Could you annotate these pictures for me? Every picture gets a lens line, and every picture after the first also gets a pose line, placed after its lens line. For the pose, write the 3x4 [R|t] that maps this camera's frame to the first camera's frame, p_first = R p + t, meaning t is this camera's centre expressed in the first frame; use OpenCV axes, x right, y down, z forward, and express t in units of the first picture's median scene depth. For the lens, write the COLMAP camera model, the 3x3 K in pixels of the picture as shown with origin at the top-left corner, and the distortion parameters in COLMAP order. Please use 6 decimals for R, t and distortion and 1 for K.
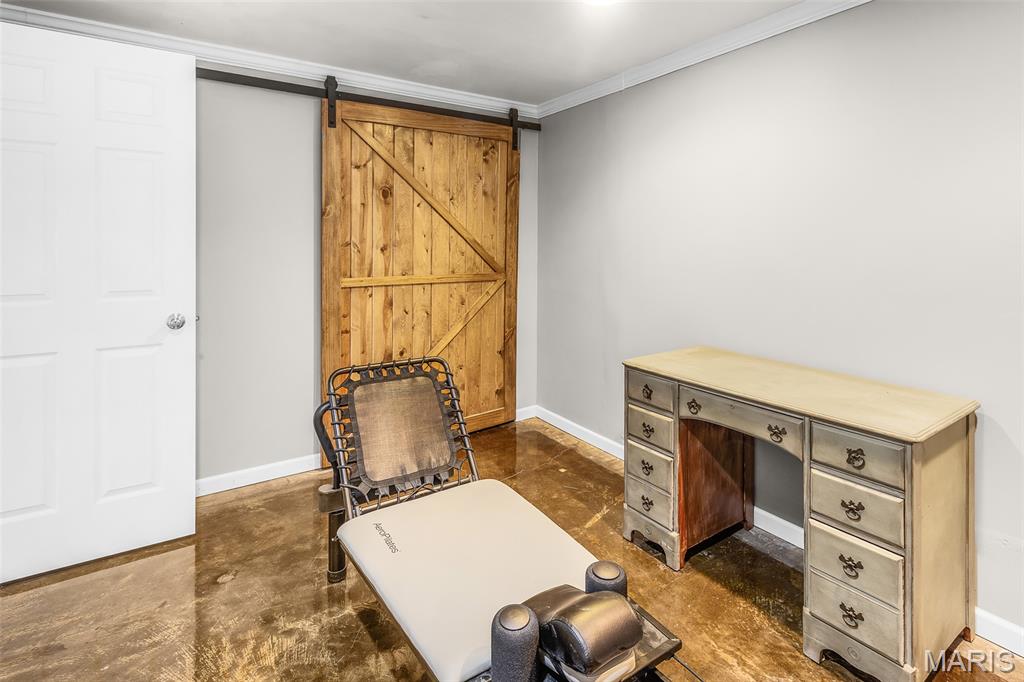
lens RADIAL K [[494.5, 0, 512.4], [0, 494.5, 244.4], [0, 0, 1]] dist [-0.001528, 0.000910]
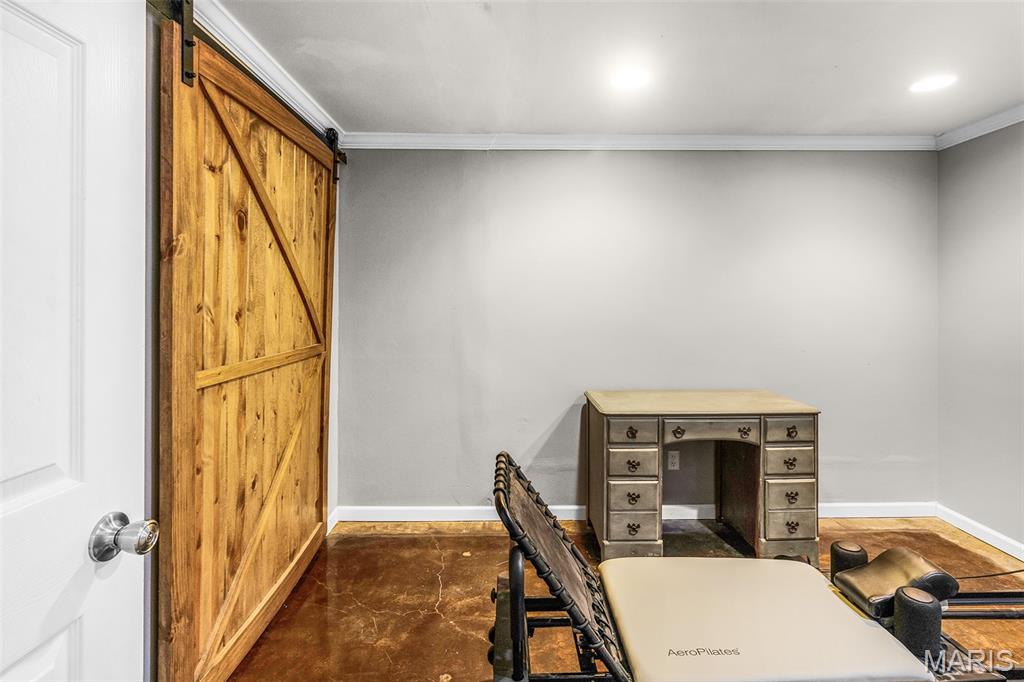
lens RADIAL K [[494.5, 0, 514.8], [0, 494.5, 299.6], [0, 0, 1]] dist [-0.001528, 0.000910]
pose [[0.549297, 0.000684, 0.835627, -0.604460], [0.001675, 0.999997, -0.001920, -0.008417], [-0.835626, 0.002454, 0.549294, 0.422171]]
